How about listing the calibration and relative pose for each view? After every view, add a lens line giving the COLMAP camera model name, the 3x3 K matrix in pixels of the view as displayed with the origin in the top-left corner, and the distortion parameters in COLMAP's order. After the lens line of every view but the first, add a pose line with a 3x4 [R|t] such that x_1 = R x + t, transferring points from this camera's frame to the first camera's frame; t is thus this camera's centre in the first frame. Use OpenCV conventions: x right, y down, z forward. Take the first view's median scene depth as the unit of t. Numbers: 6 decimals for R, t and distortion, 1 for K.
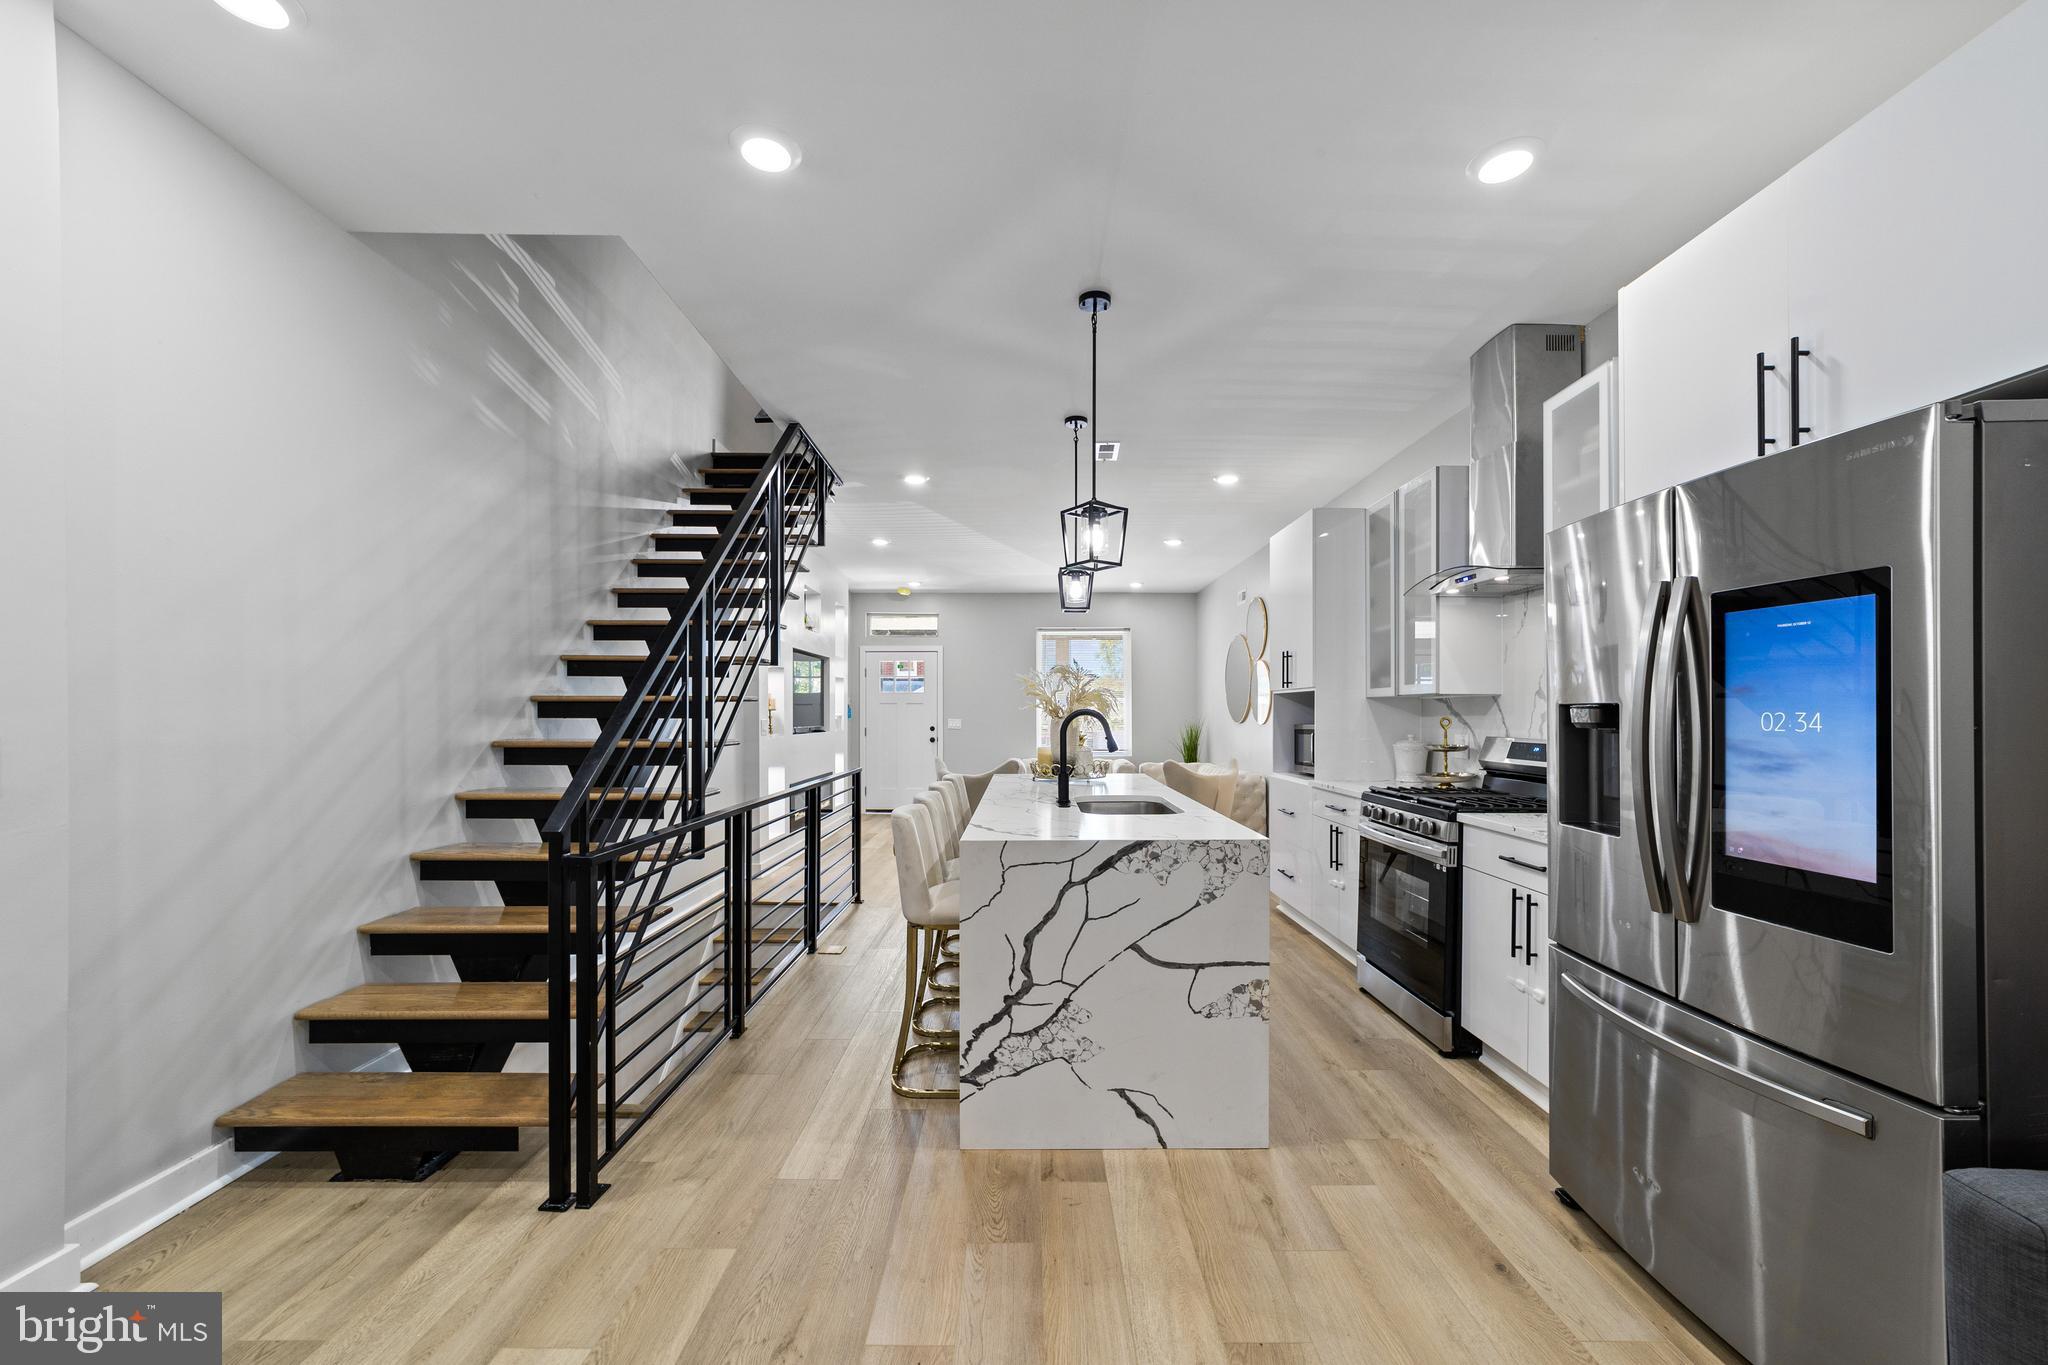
lens RADIAL K [[794.3, 0, 1033.0], [0, 794.3, 712.1], [0, 0, 1]] dist [-0.014073, 0.005841]
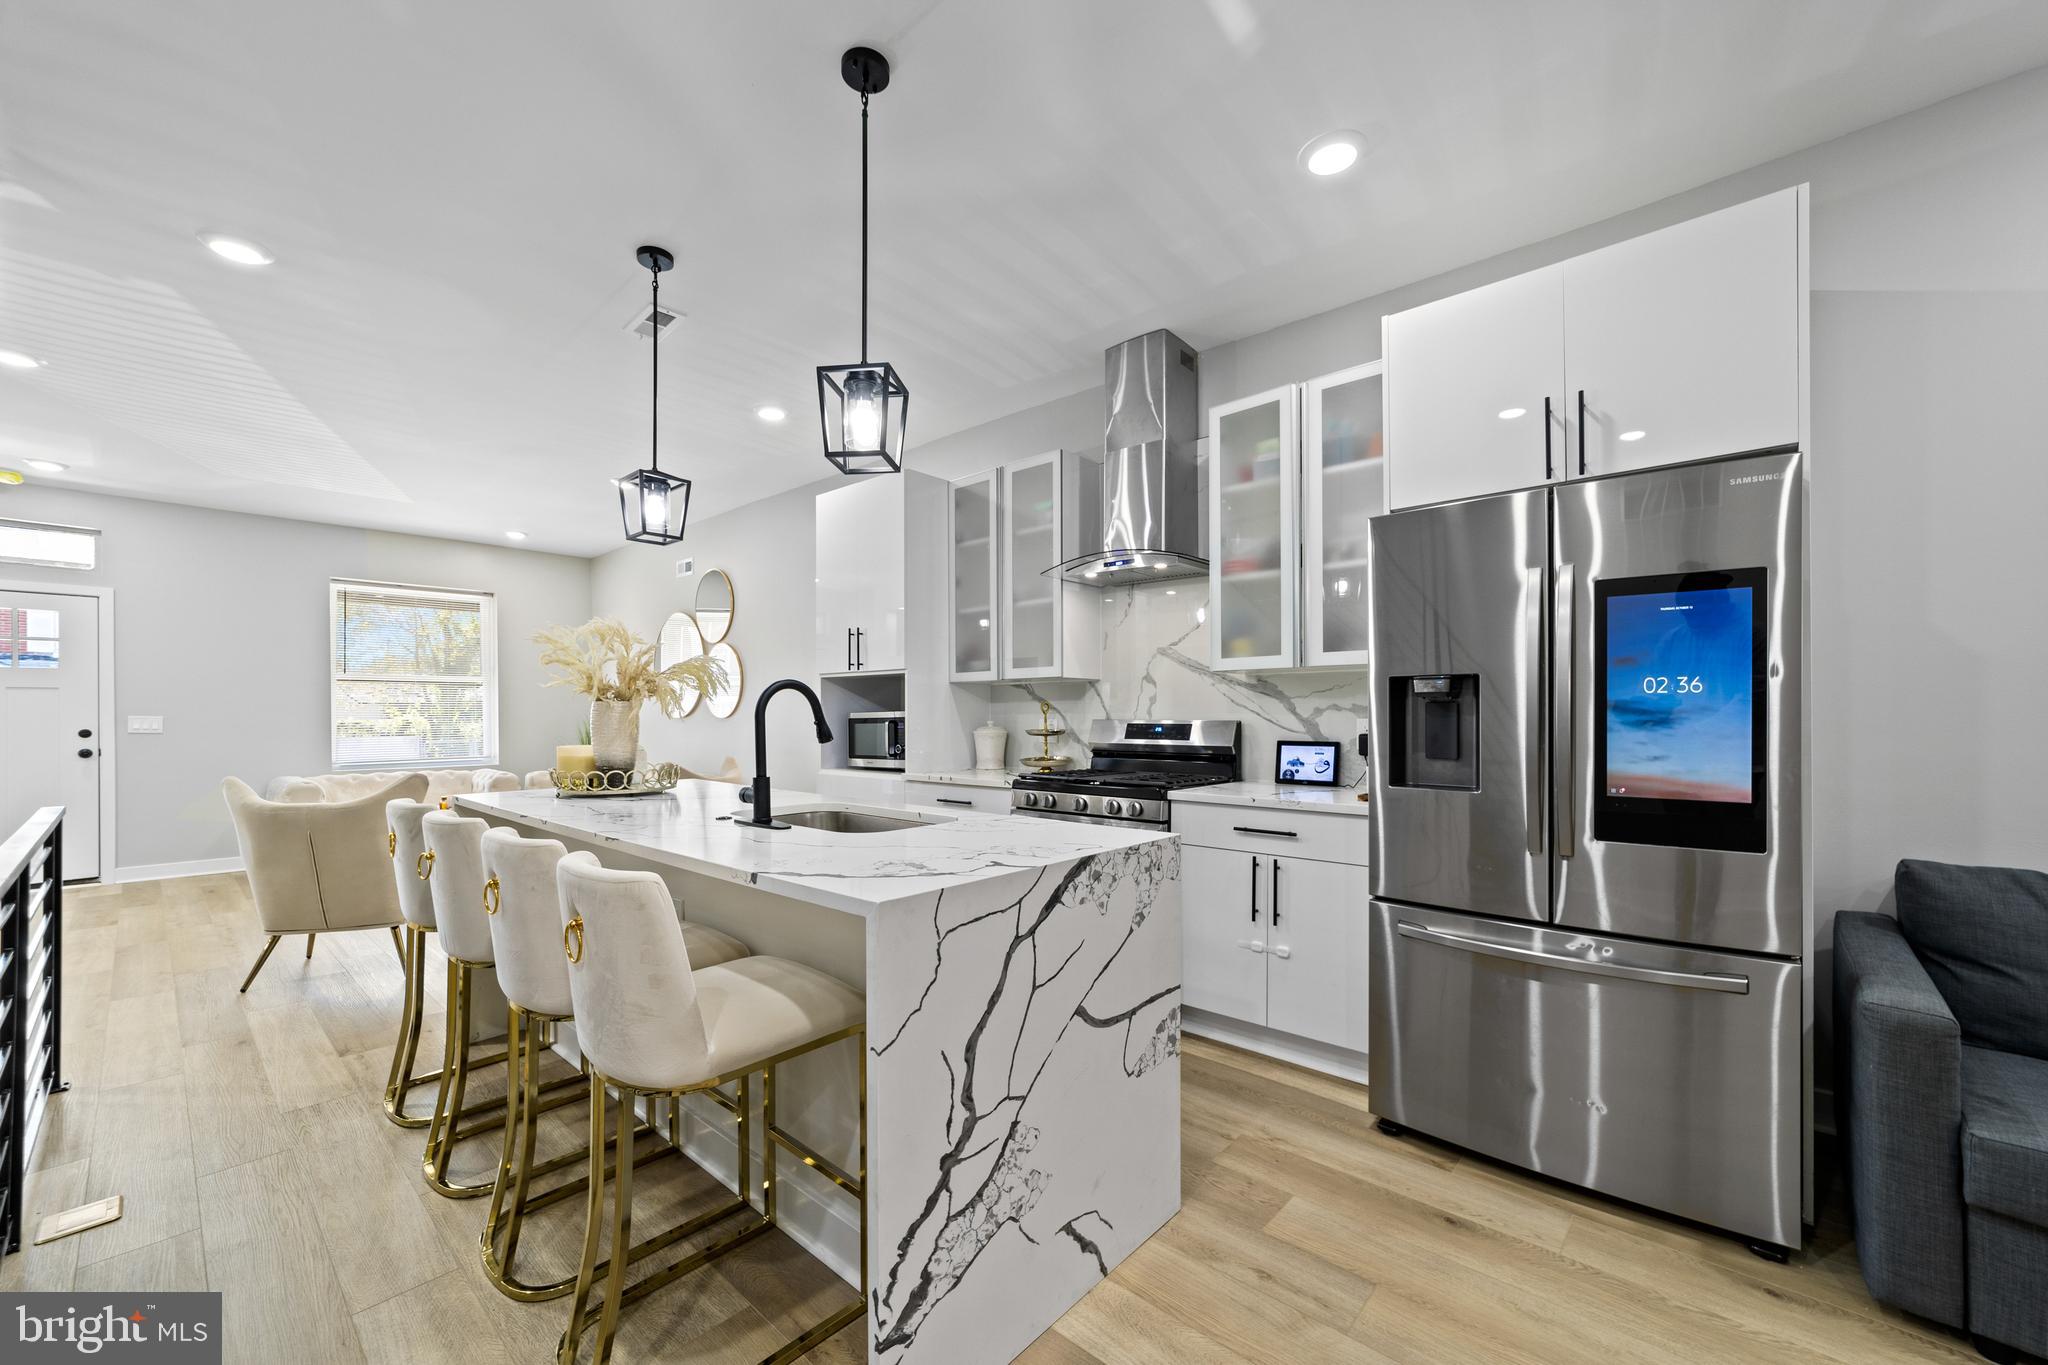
lens RADIAL K [[794.3, 0, 1032.8], [0, 794.3, 715.4], [0, 0, 1]] dist [-0.014073, 0.005841]
pose [[0.667017, -0.003676, 0.745034, -0.332615], [0.001973, 0.999993, 0.003168, 0.027523], [-0.745040, -0.000643, 0.667019, 0.451982]]
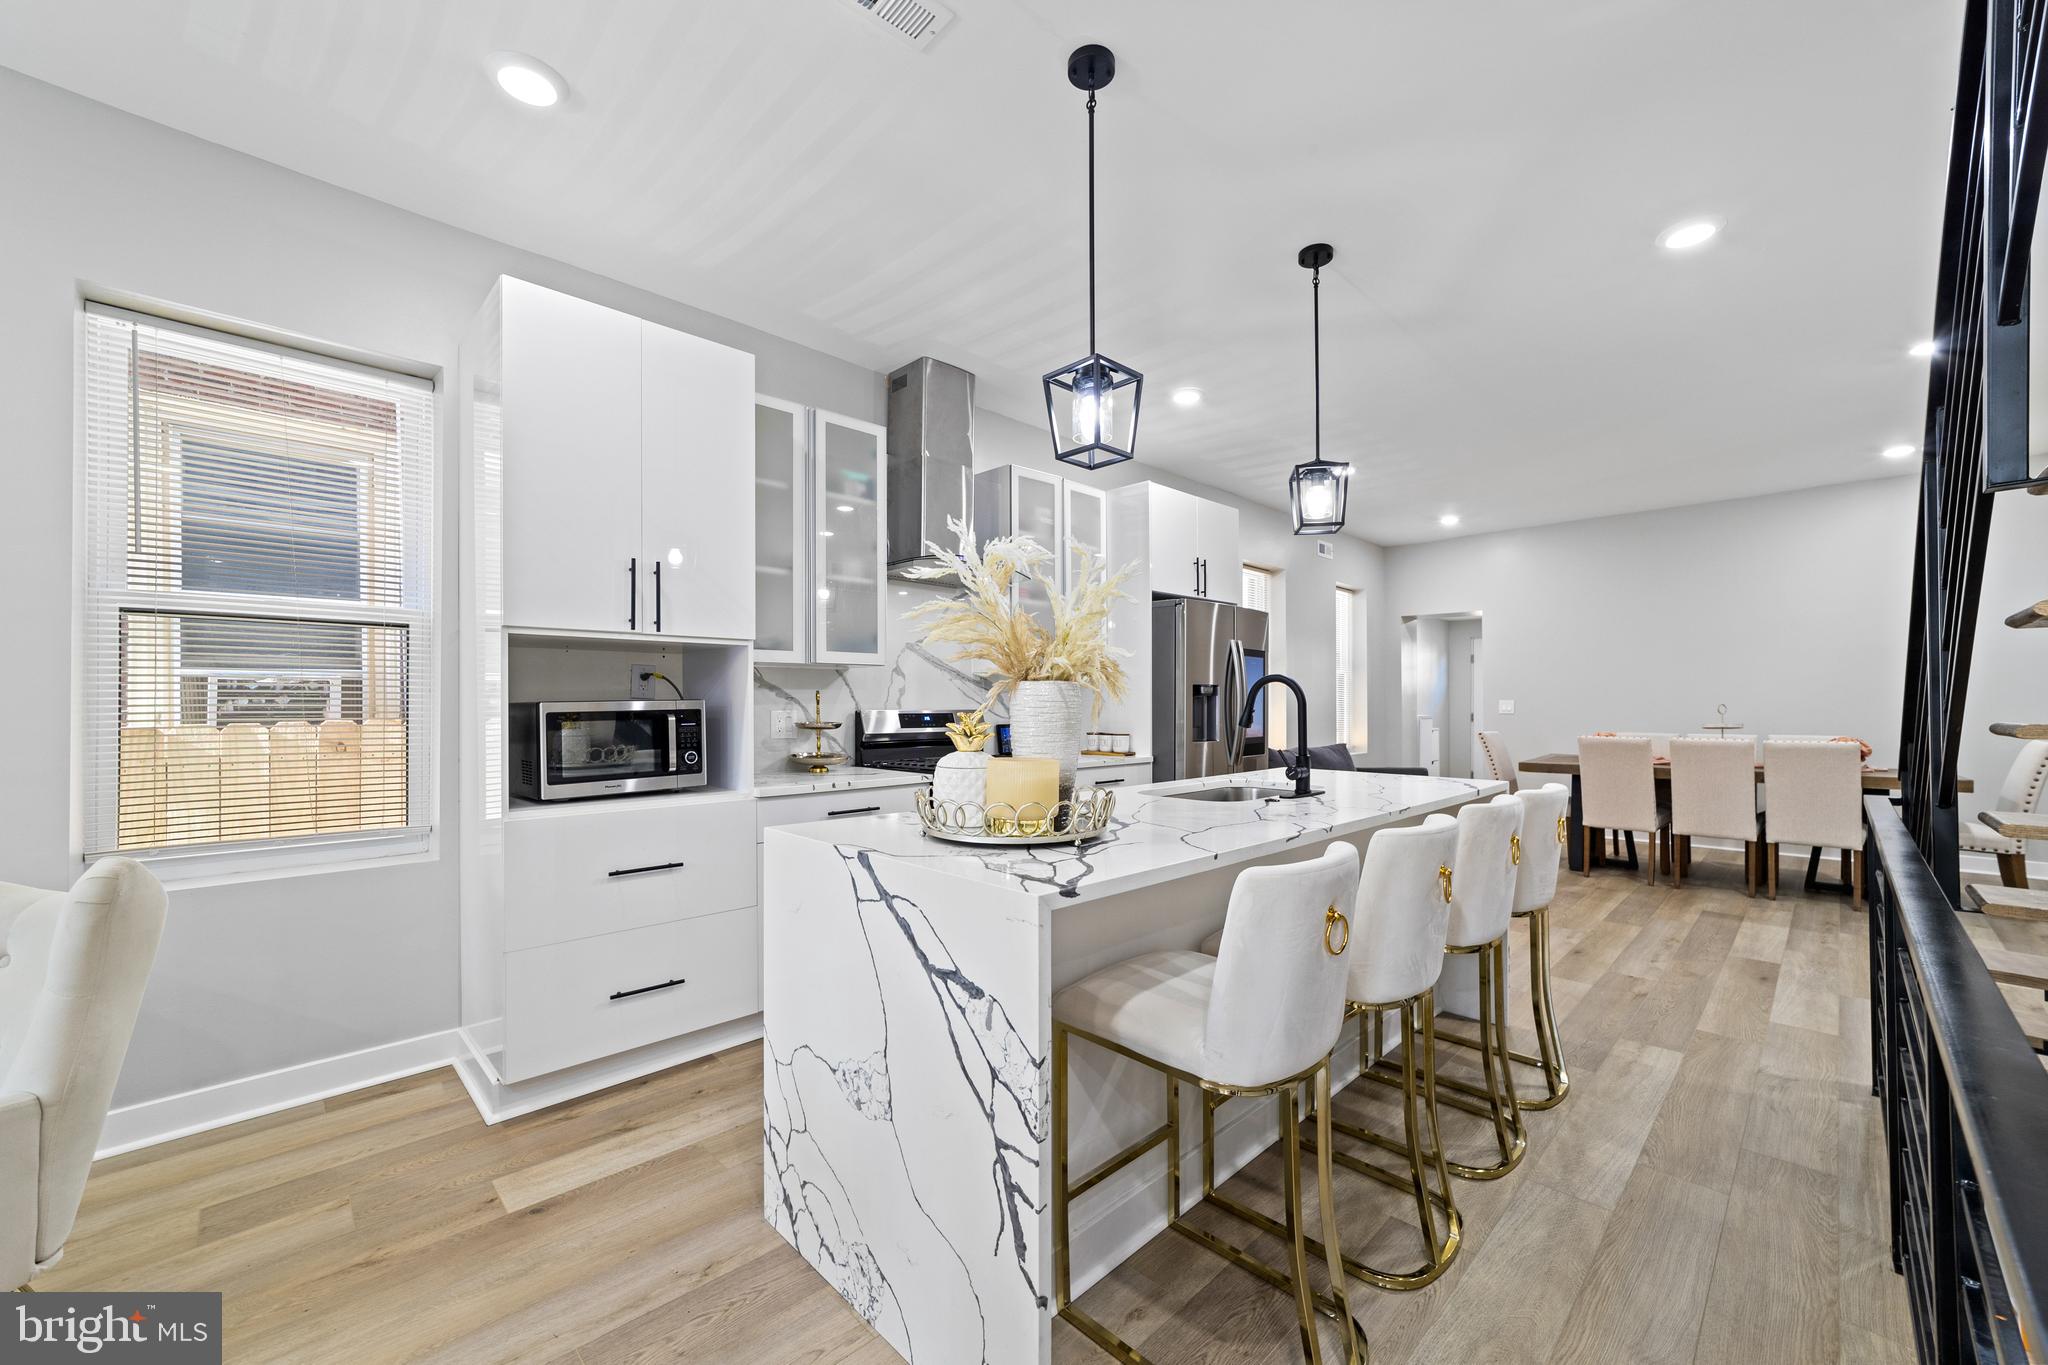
lens RADIAL K [[794.3, 0, 1028.2], [0, 794.3, 694.7], [0, 0, 1]] dist [-0.014073, 0.005841]
pose [[-0.694628, 0.009519, 0.719307, -0.379269], [0.001511, 0.999930, -0.011774, 0.029010], [-0.719368, -0.007092, -0.694593, 1.956622]]
